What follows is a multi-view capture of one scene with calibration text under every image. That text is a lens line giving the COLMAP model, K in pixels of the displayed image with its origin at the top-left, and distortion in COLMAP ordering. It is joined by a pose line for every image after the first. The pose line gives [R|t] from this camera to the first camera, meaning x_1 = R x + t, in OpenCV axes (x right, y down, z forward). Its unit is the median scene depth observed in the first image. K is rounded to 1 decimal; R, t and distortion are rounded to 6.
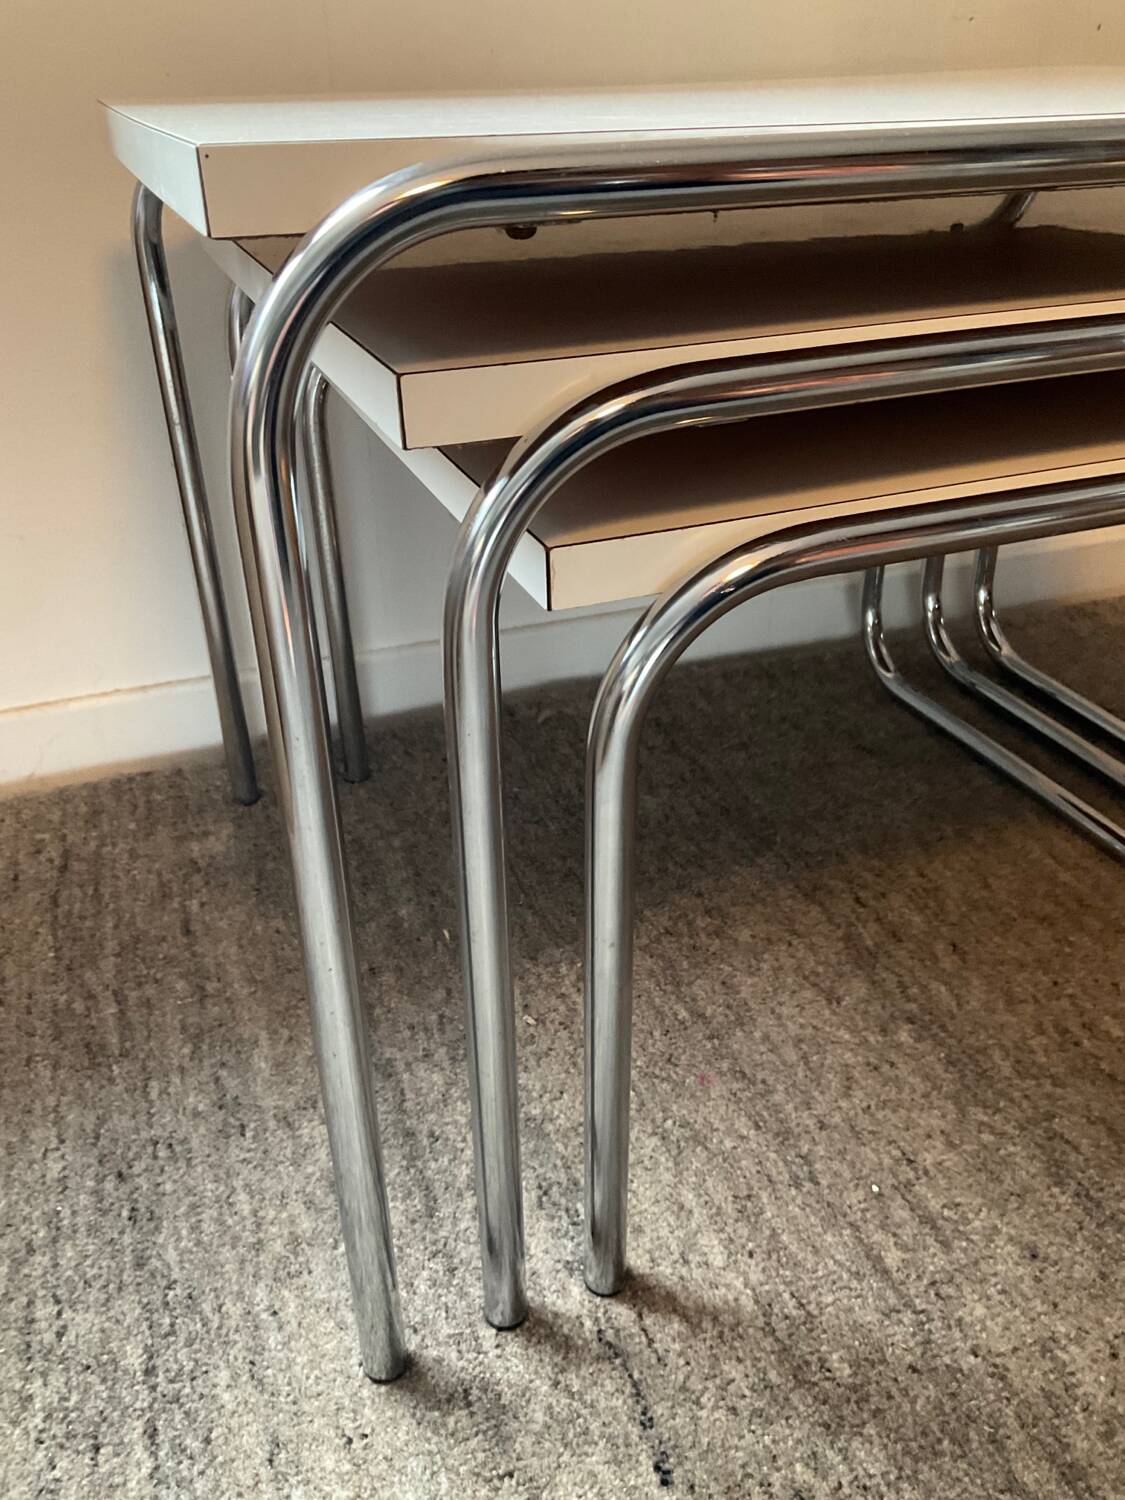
lens RADIAL K [[1279.1, 0, 546.7], [0, 1279.1, 752.7], [0, 0, 1]] dist [0.071124, -0.152723]
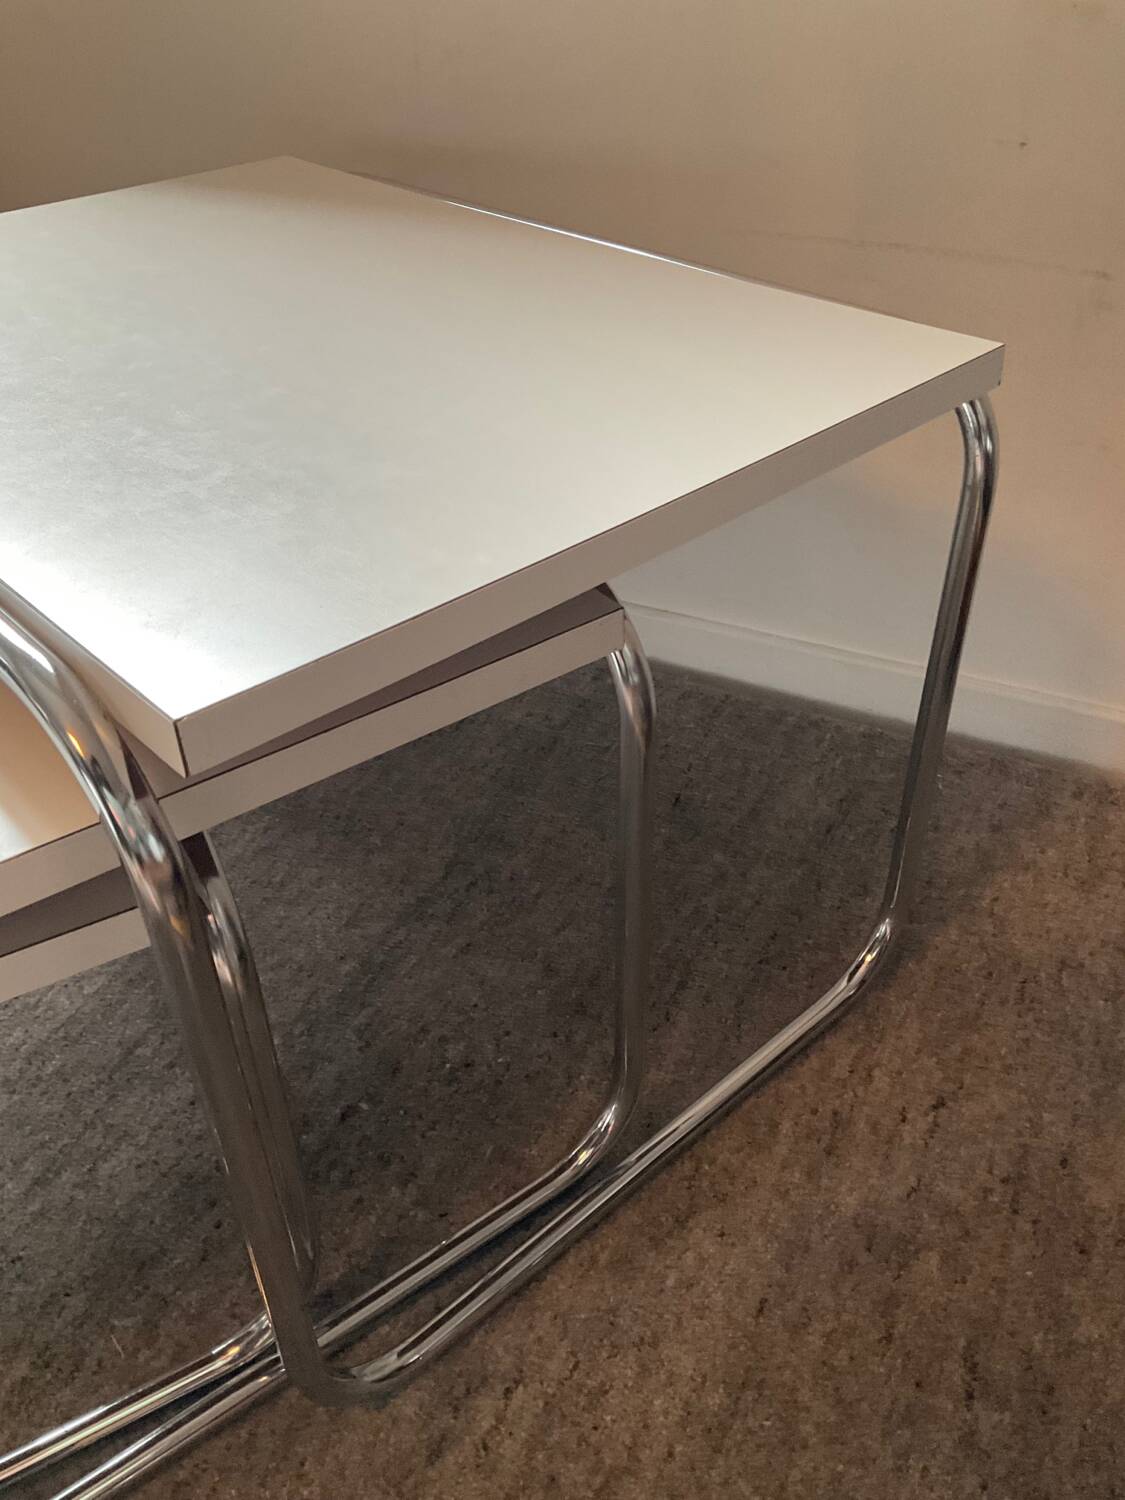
lens RADIAL K [[1279.1, 0, 576.4], [0, 1279.1, 755.2], [0, 0, 1]] dist [0.071124, -0.152723]
pose [[0.700326, 0.432324, -0.568014, 1.394324], [-0.339004, 0.901706, 0.268333, -0.531753], [0.628188, 0.004638, 0.778047, 0.126211]]
